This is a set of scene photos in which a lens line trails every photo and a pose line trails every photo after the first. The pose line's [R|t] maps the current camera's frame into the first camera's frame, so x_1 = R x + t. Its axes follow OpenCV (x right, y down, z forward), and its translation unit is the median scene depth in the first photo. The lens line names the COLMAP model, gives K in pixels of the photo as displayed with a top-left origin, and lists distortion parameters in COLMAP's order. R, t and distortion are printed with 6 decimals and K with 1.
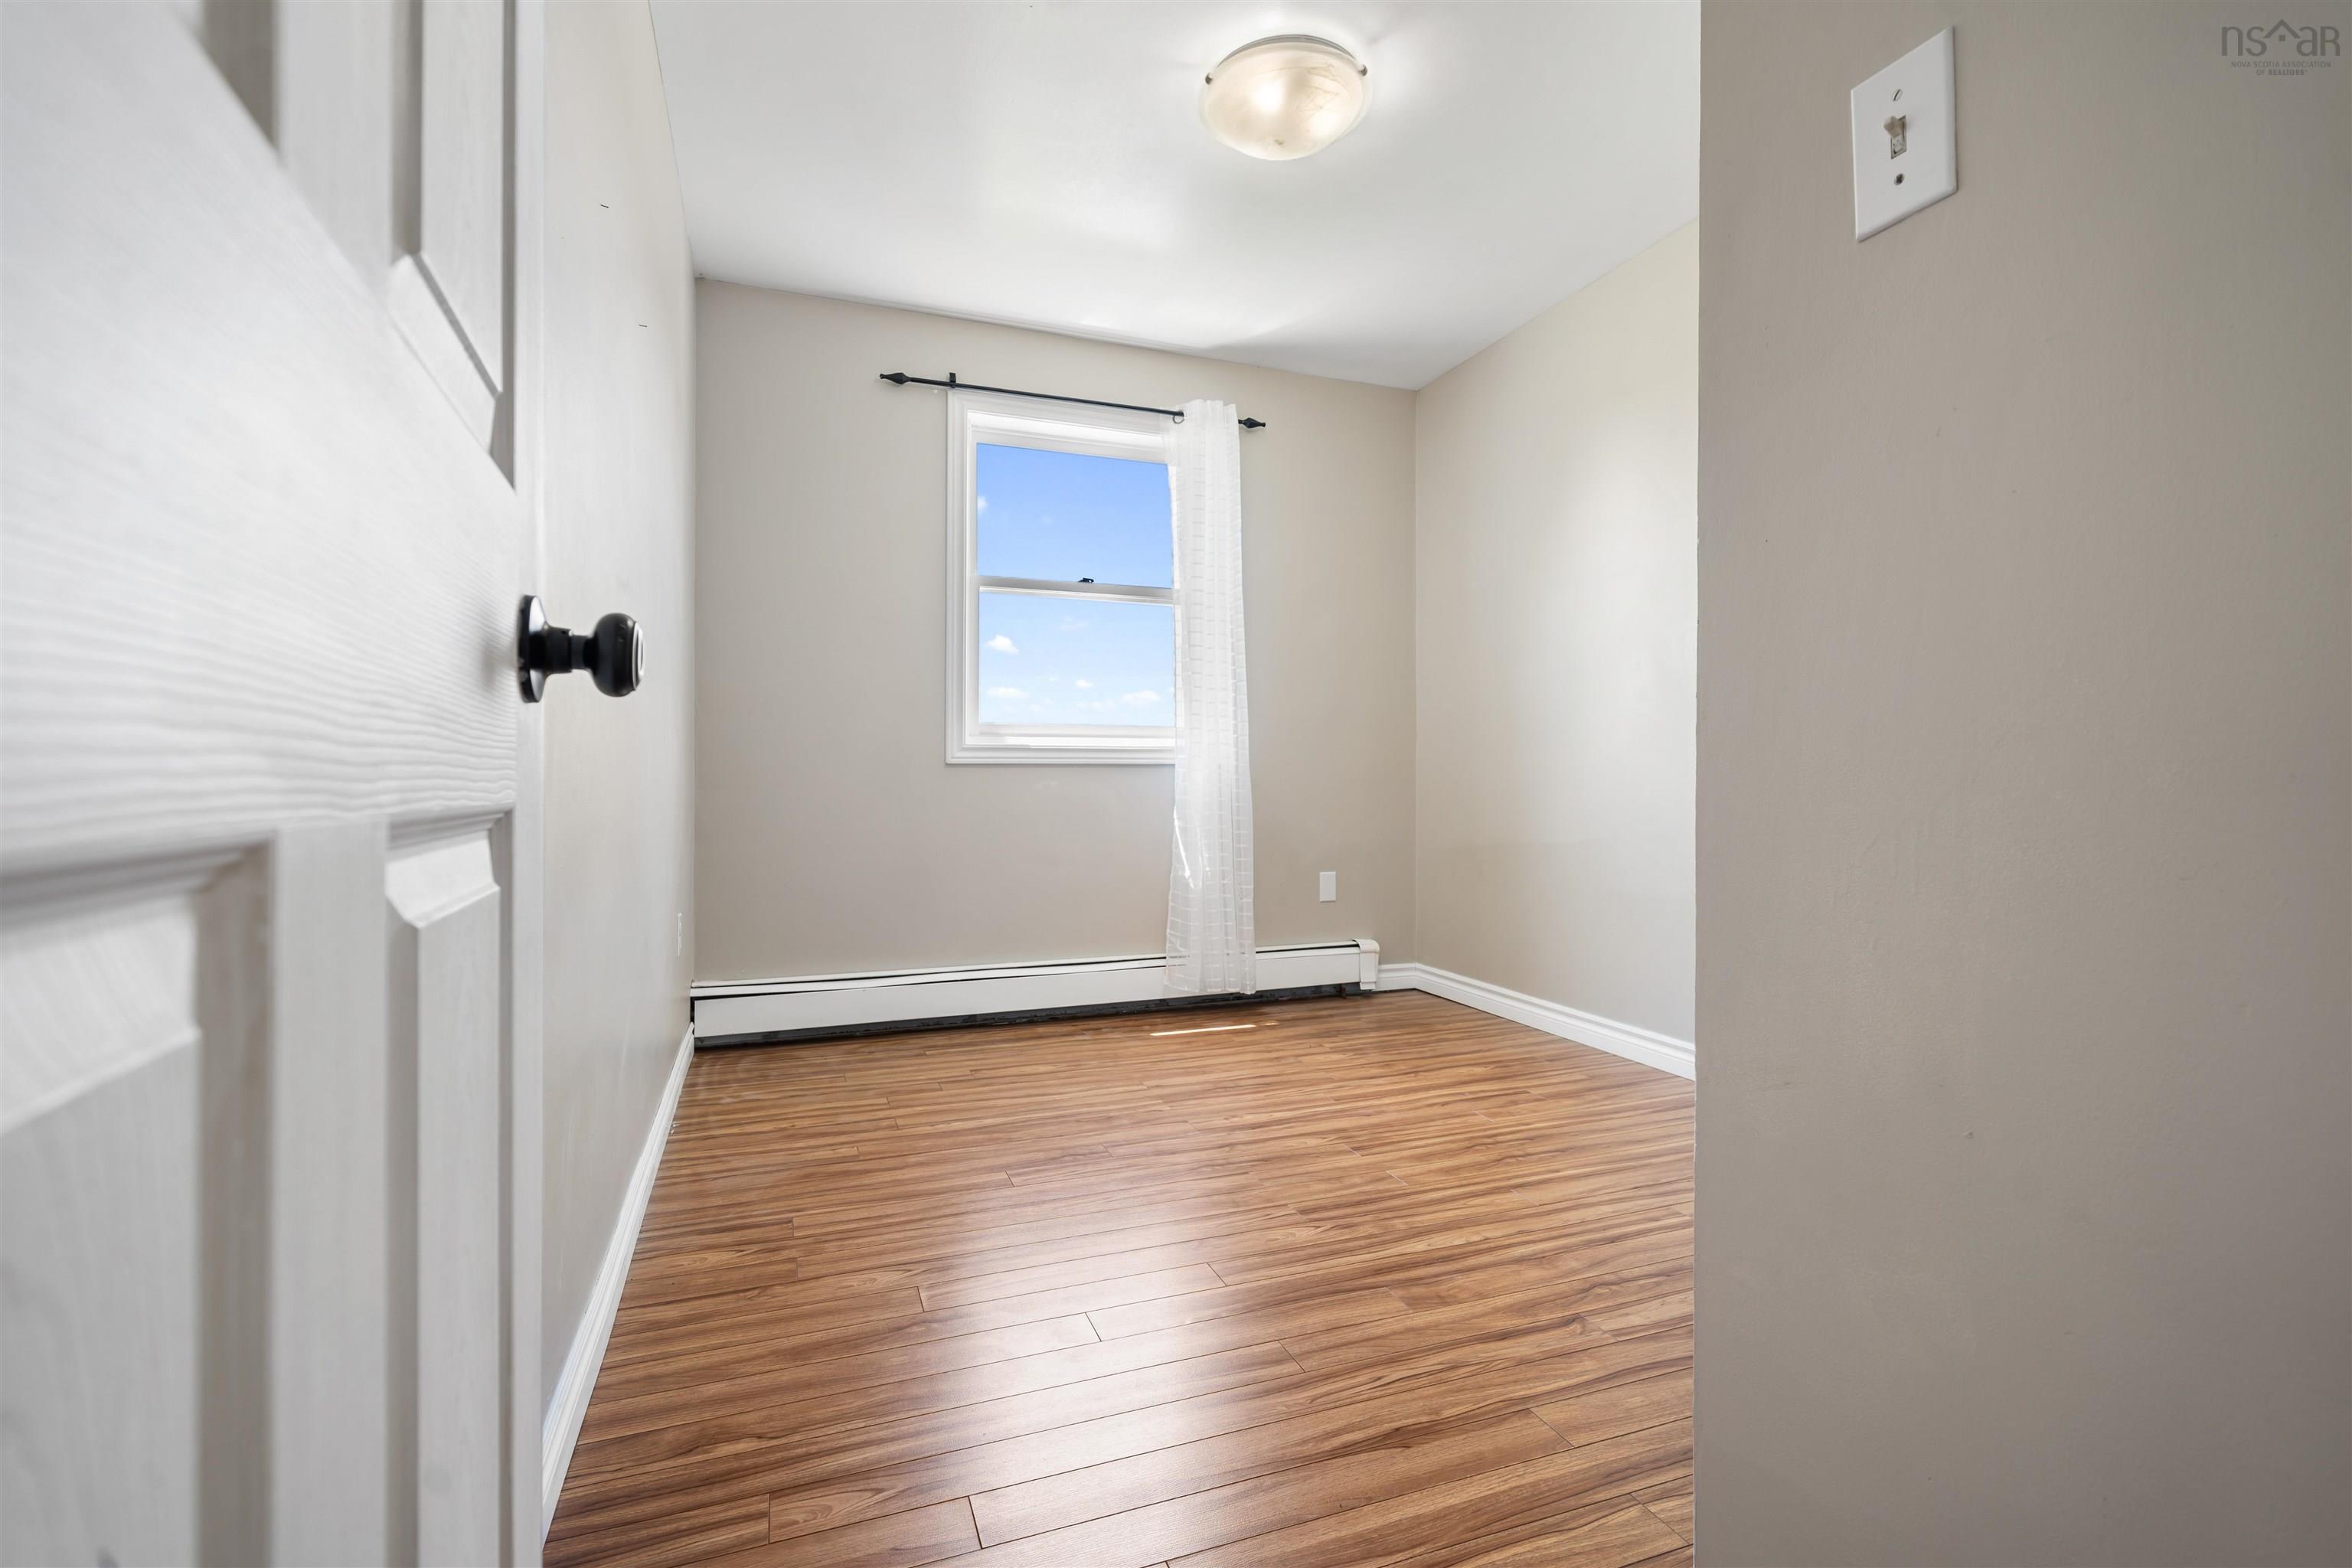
lens RADIAL K [[1035.6, 0, 1172.3], [0, 1035.6, 795.5], [0, 0, 1]] dist [0.001623, 0.000540]
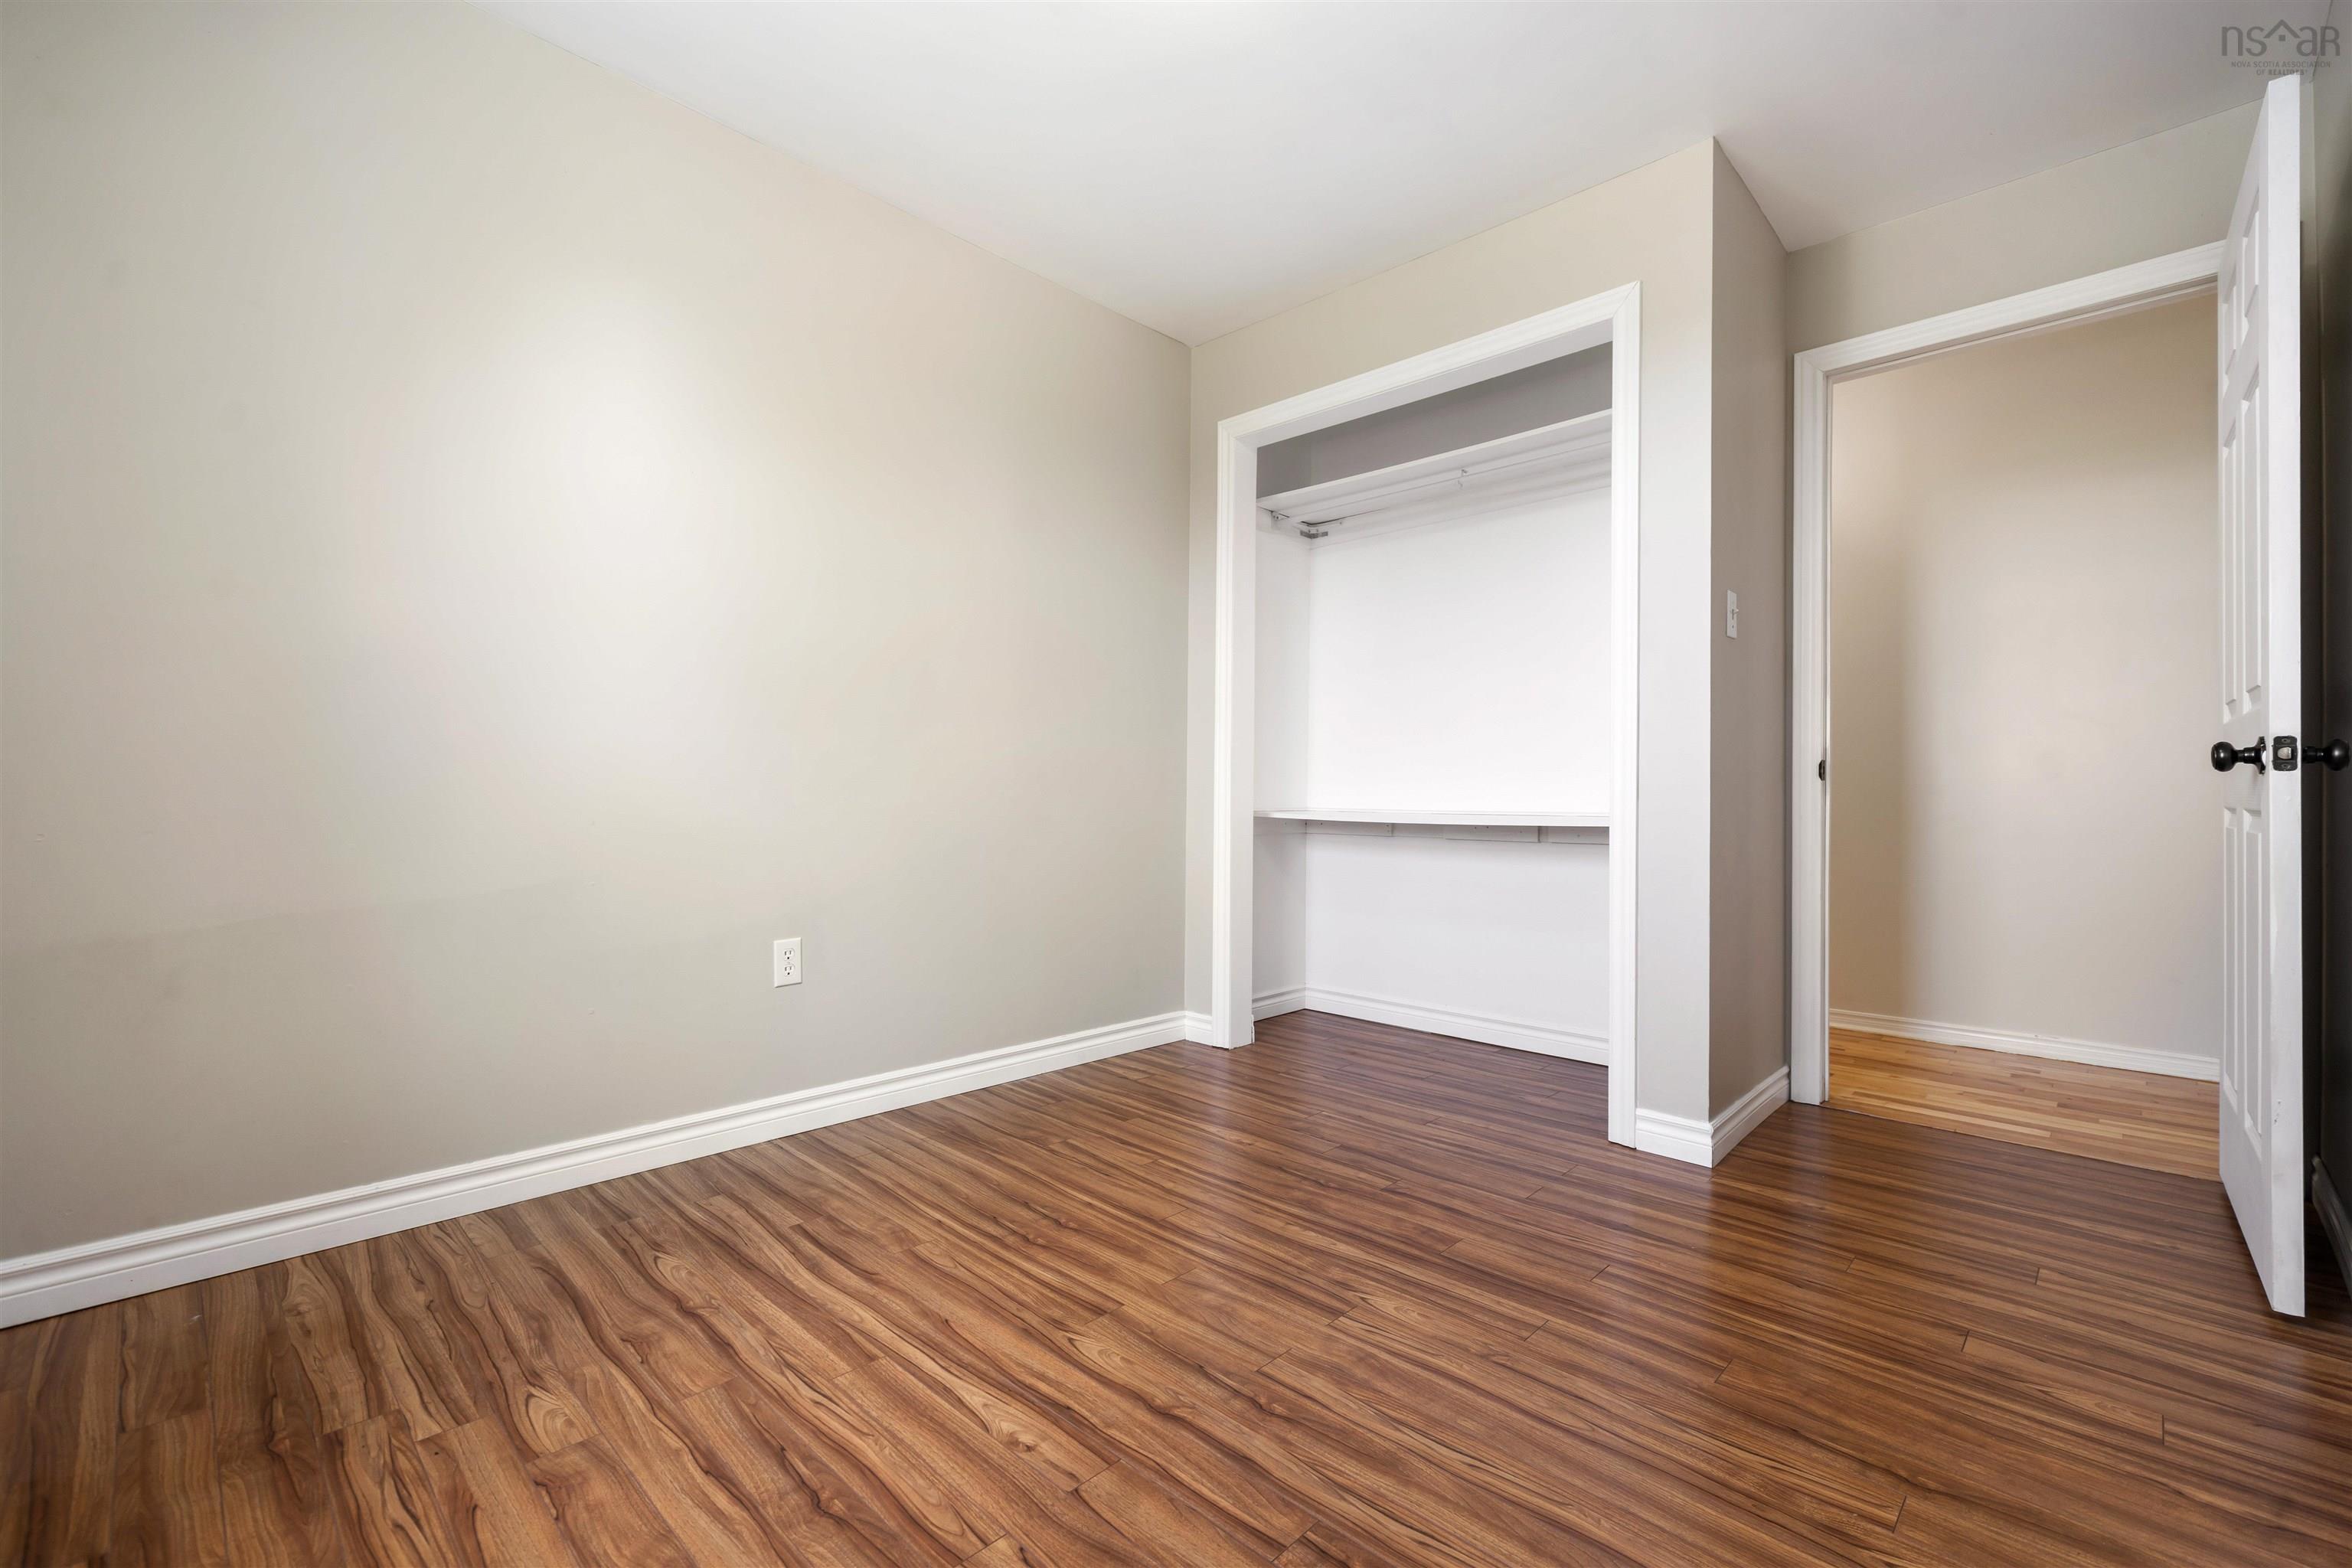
lens RADIAL K [[1035.6, 0, 1172.3], [0, 1035.6, 795.5], [0, 0, 1]] dist [0.001623, 0.000540]
pose [[-0.436720, -0.009576, 0.899546, -0.464939], [0.005452, 0.999897, 0.013291, -0.019649], [-0.899581, 0.010709, -0.436623, 1.228668]]
